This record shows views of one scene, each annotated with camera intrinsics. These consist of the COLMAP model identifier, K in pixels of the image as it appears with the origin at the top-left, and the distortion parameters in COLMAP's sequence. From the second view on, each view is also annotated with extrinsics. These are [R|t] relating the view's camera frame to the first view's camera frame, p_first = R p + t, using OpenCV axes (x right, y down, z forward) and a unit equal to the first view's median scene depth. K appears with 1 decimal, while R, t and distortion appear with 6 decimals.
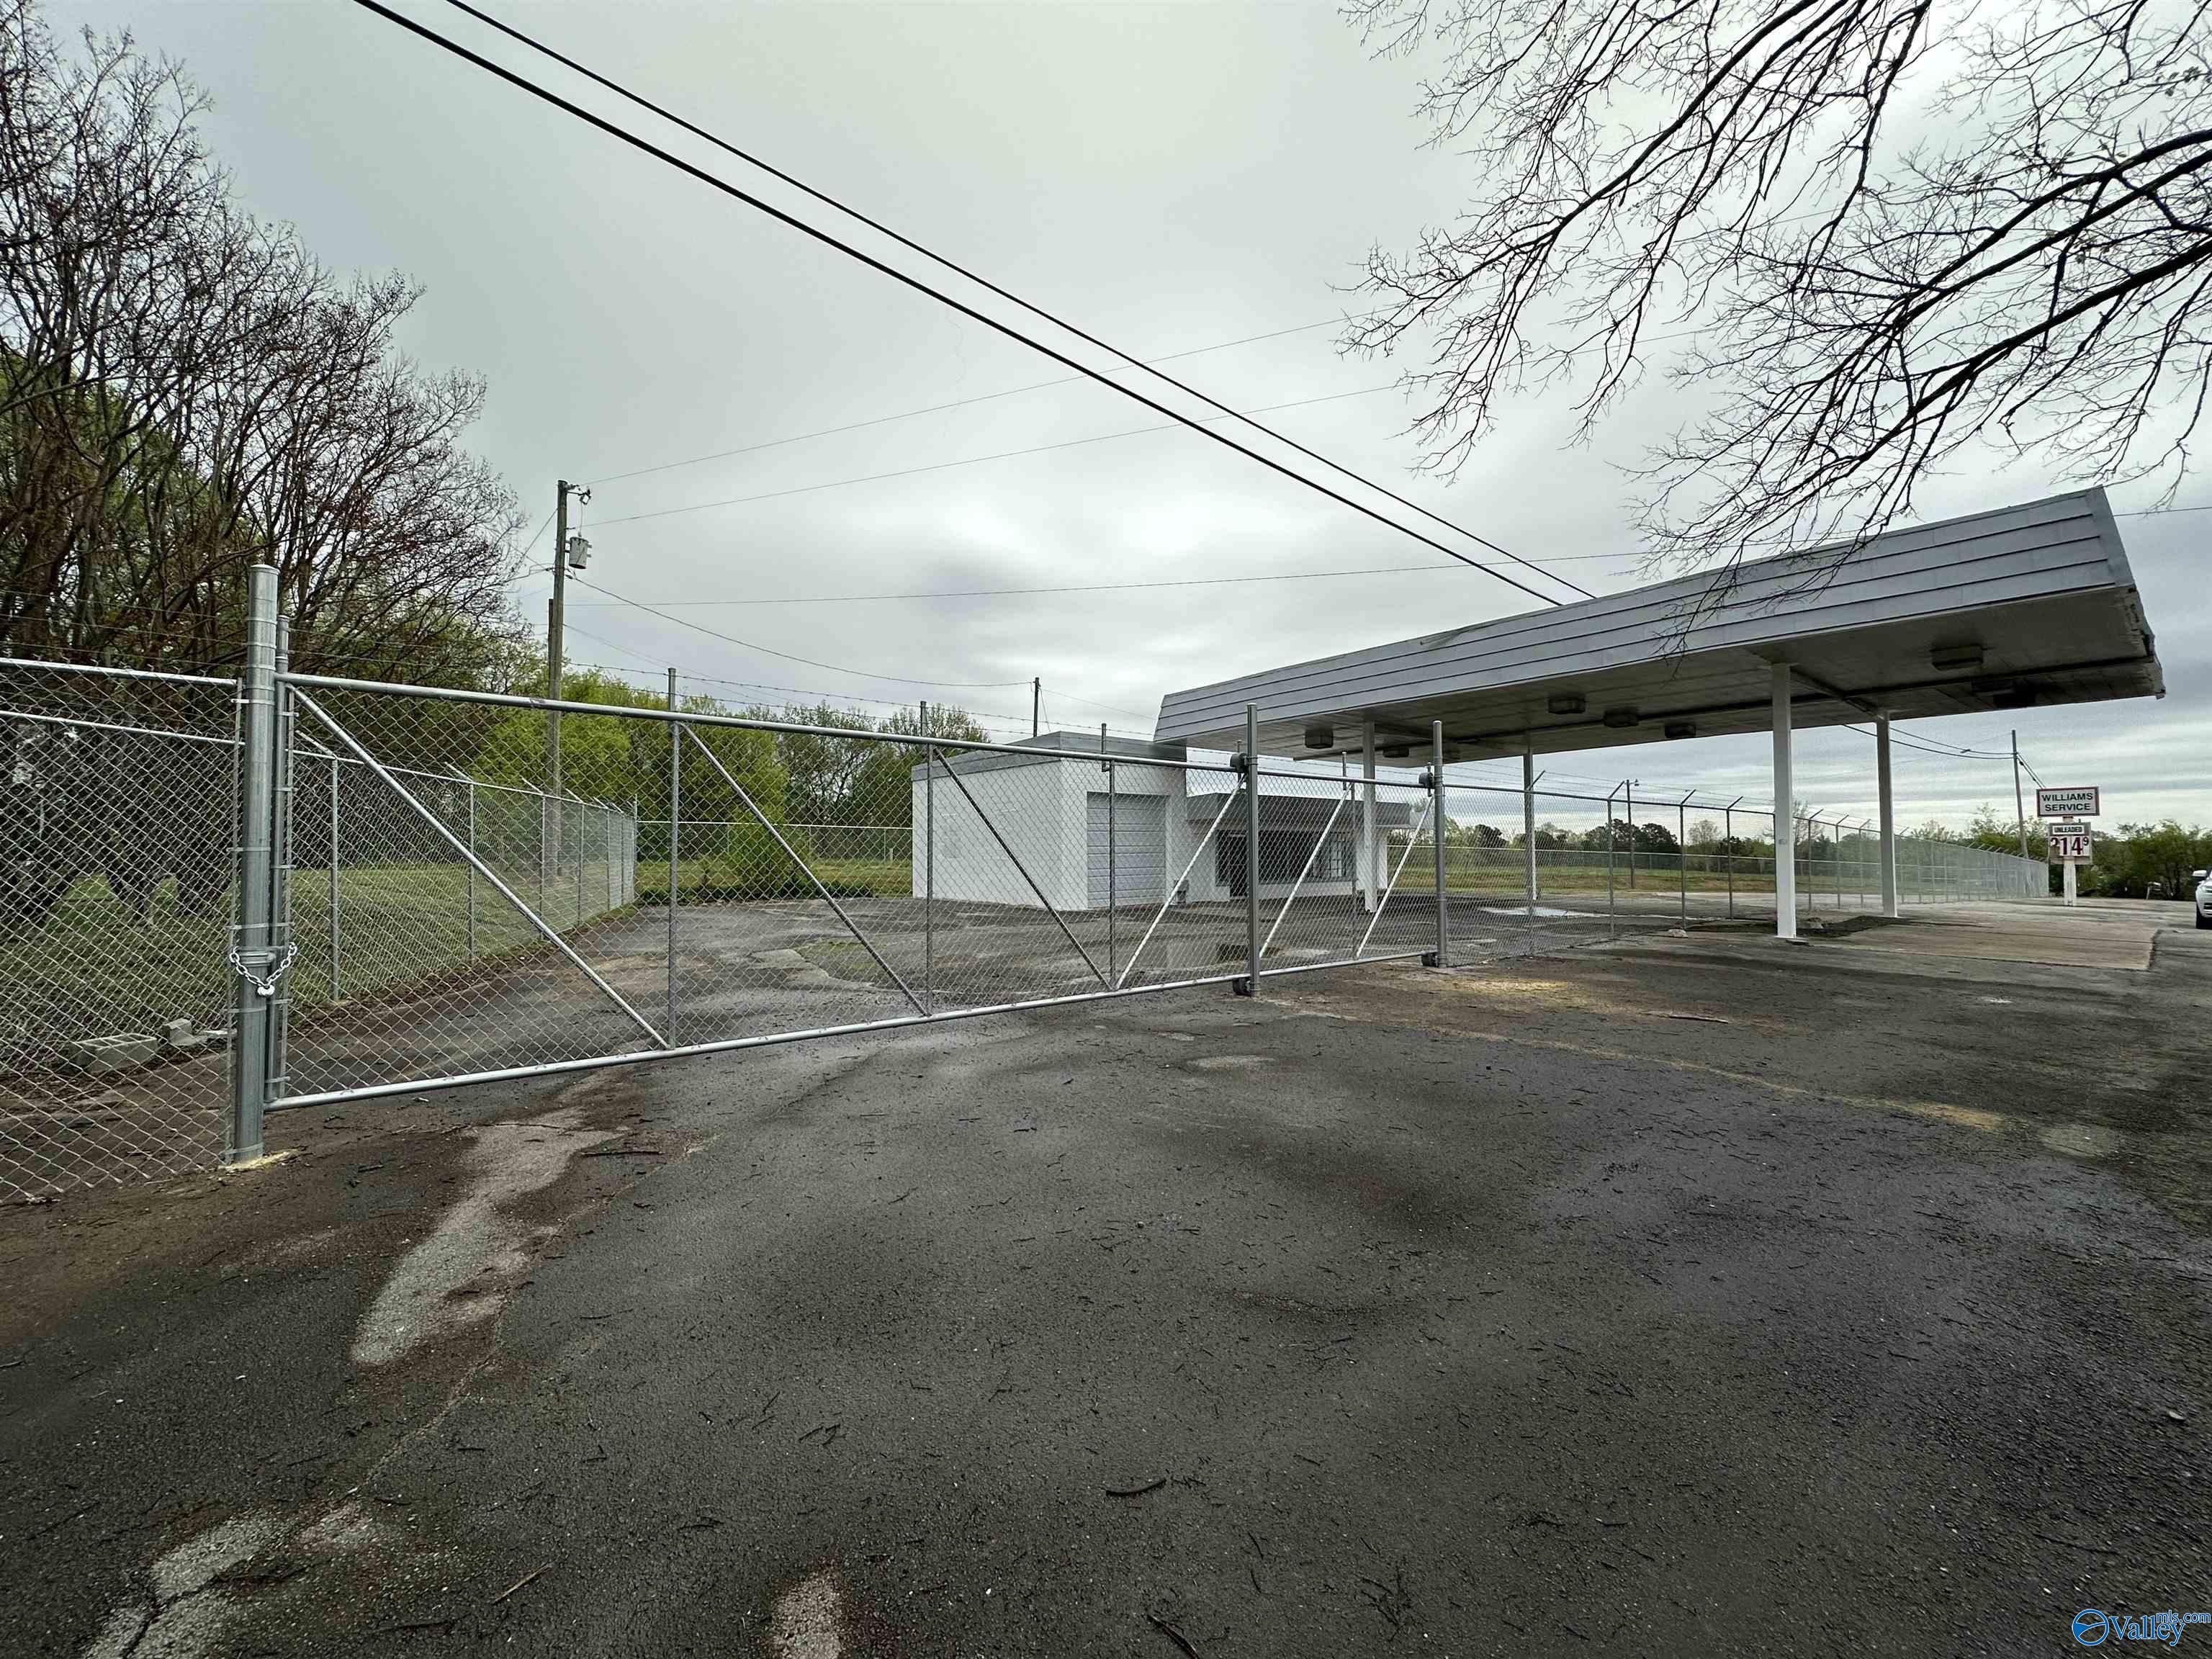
lens RADIAL K [[878.3, 0, 1094.8], [0, 878.3, 833.2], [0, 0, 1]] dist [-0.000306, -0.000974]
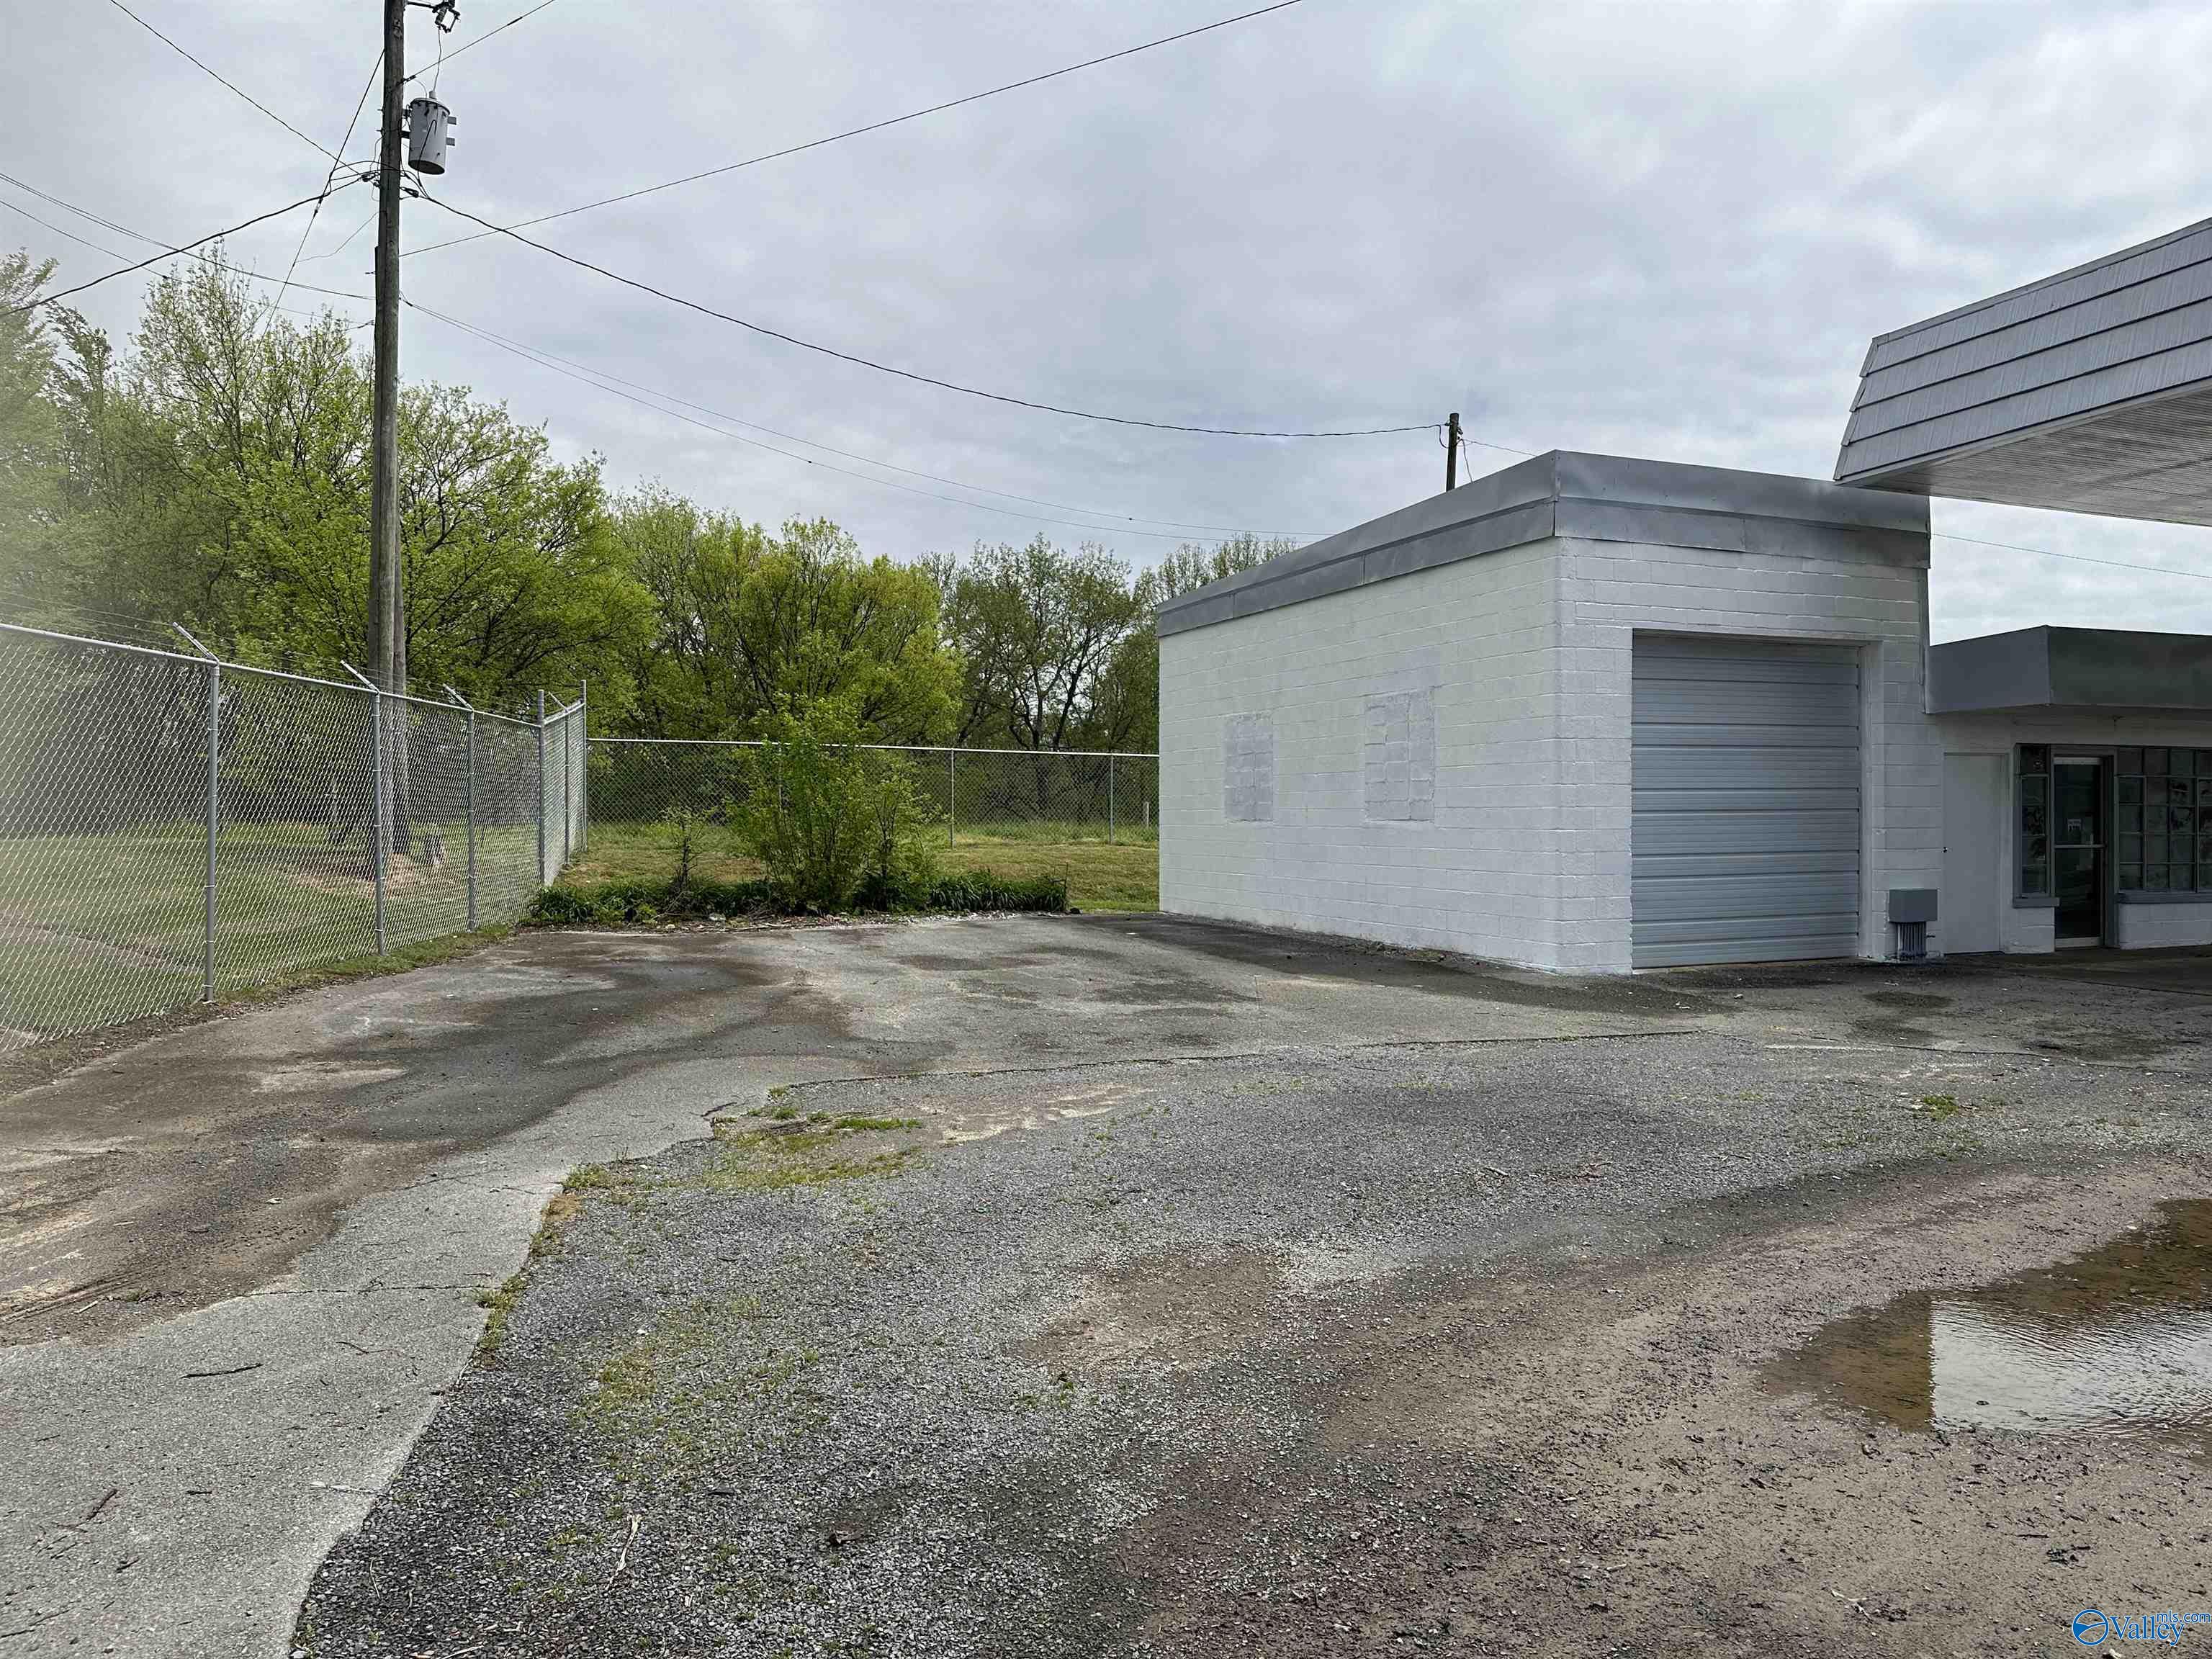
lens RADIAL K [[1529.4, 0, 1094.6], [0, 1529.4, 820.3], [0, 0, 1]] dist [0.057585, -0.060161]
pose [[0.961317, 0.006030, -0.275380, -0.039492], [0.001220, 0.999657, 0.026148, 0.010151], [0.275443, -0.025472, 0.960980, 0.320122]]
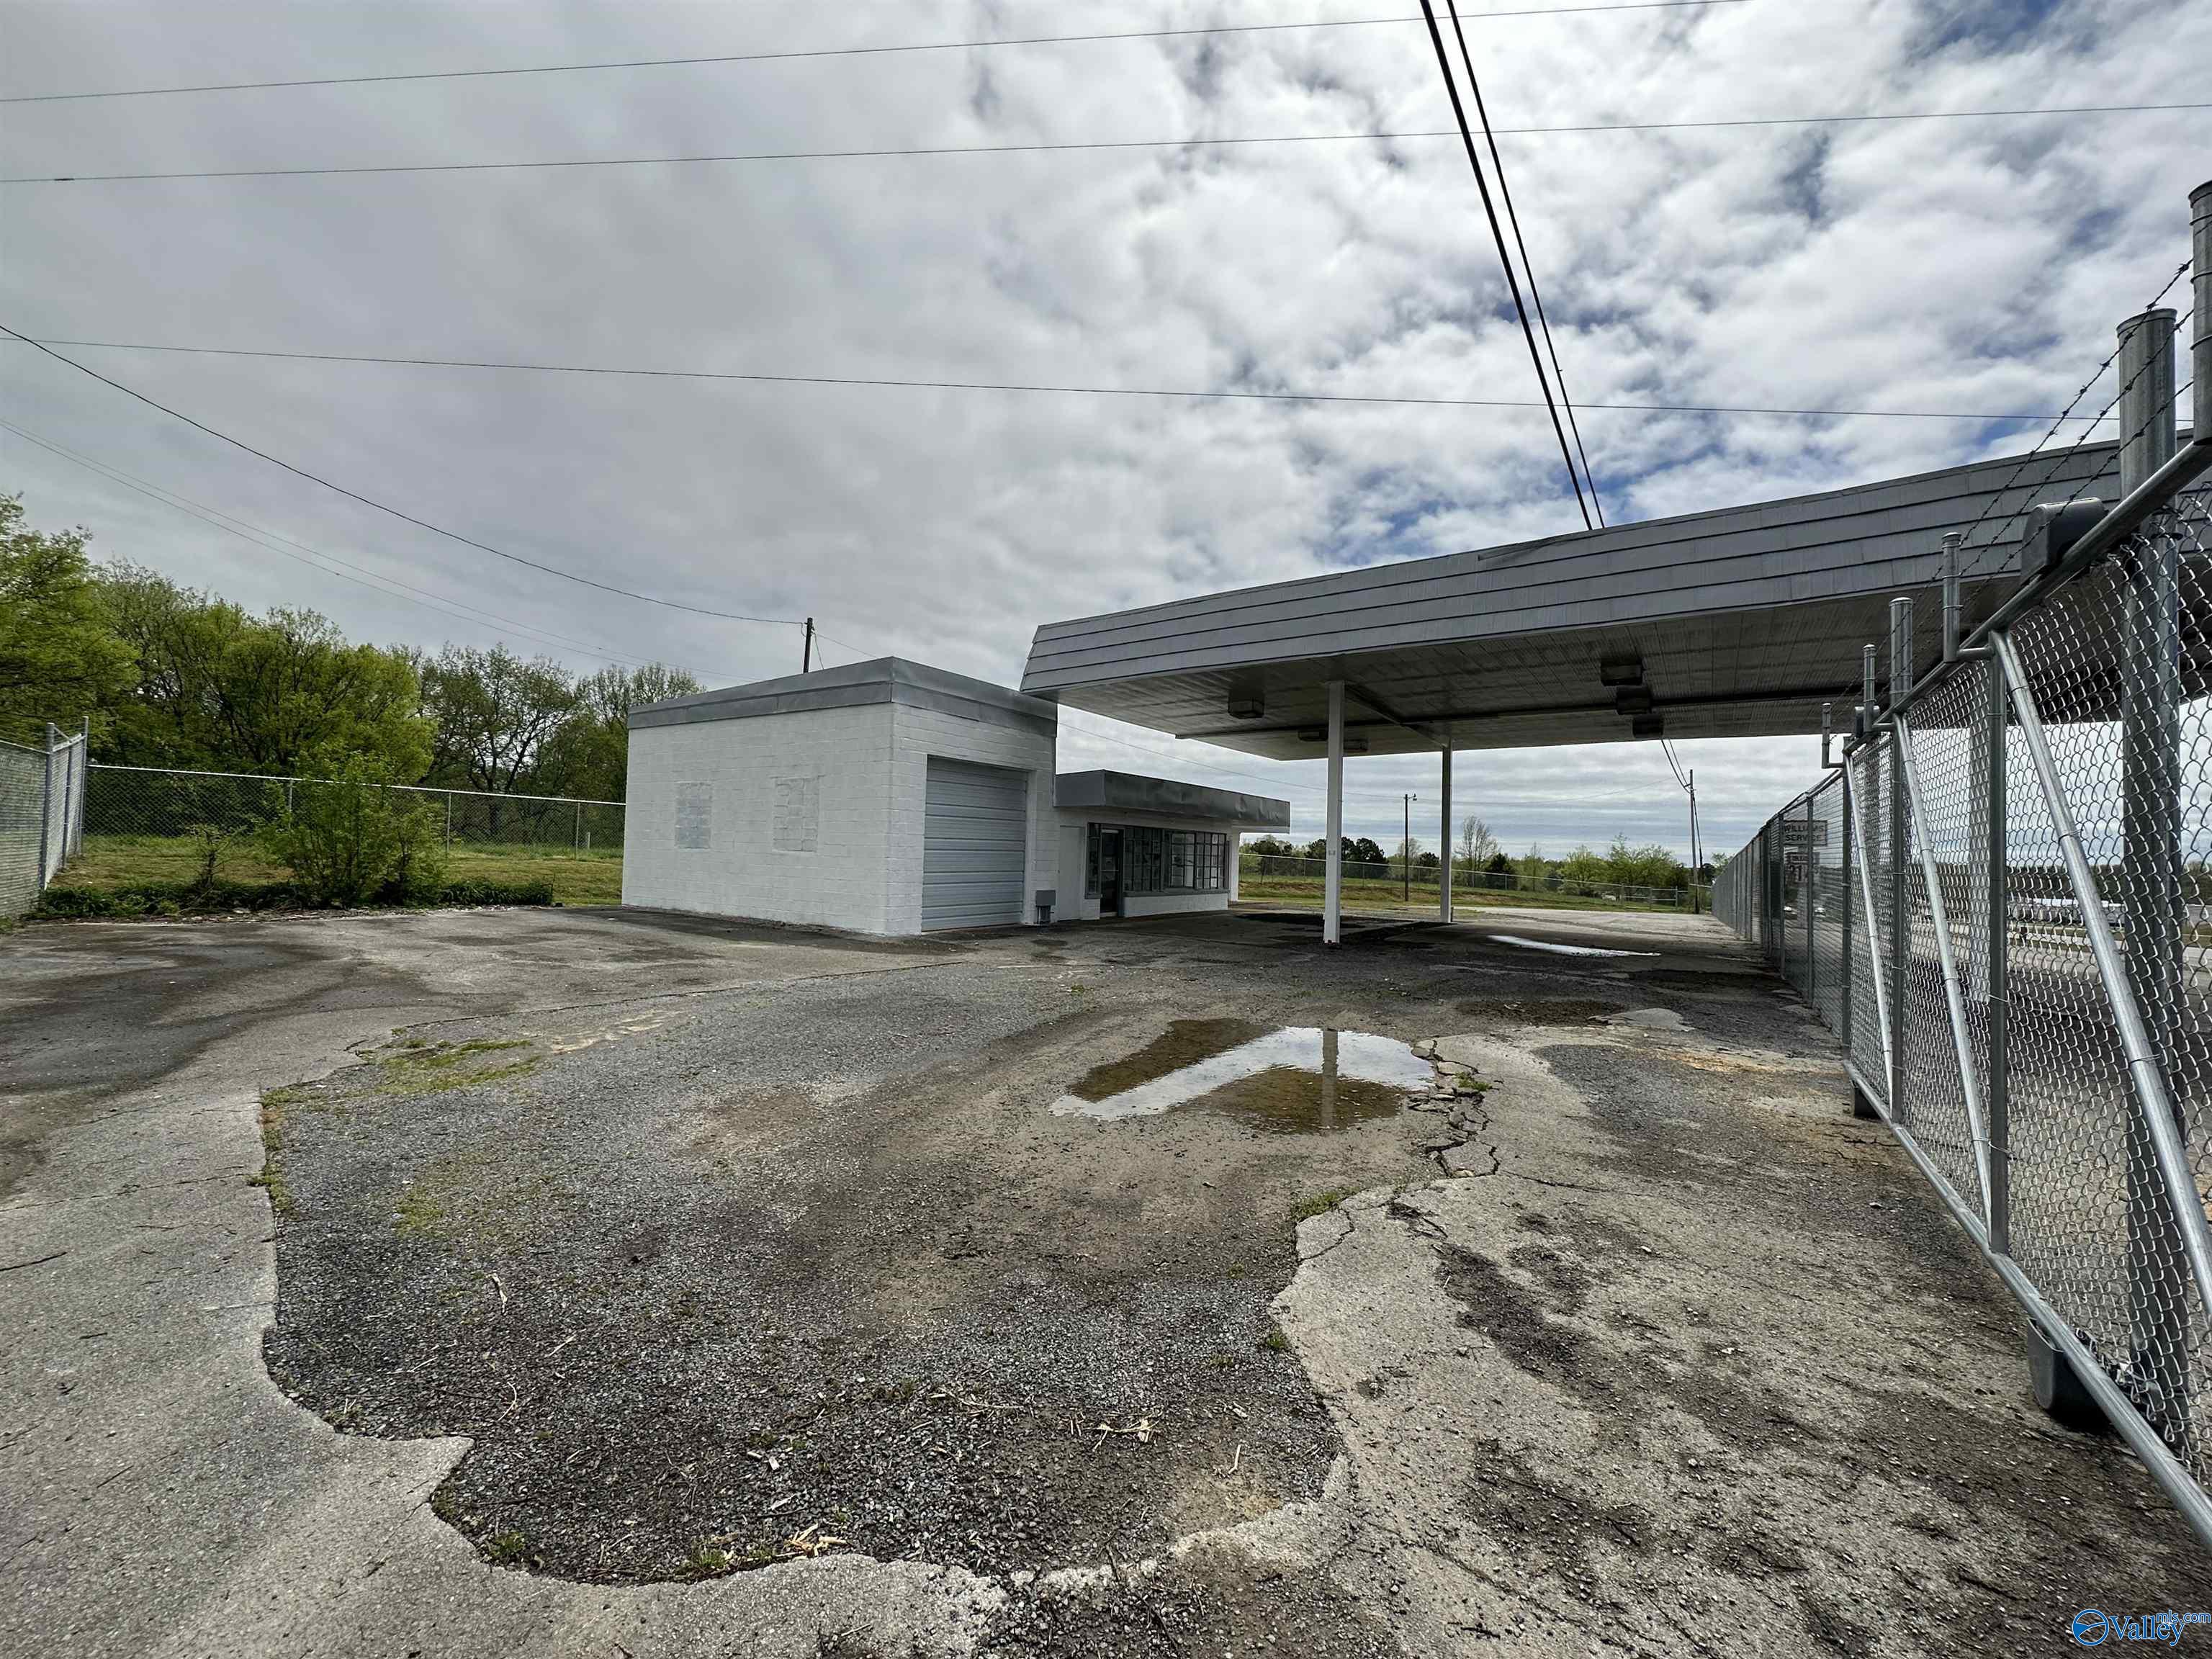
lens RADIAL K [[878.3, 0, 1098.5], [0, 878.3, 824.0], [0, 0, 1]] dist [-0.000306, -0.000974]
pose [[0.954650, 0.042228, 0.294721, -0.068669], [-0.039591, 0.999105, -0.014912, 0.008601], [-0.295087, 0.002568, 0.955467, 0.294446]]
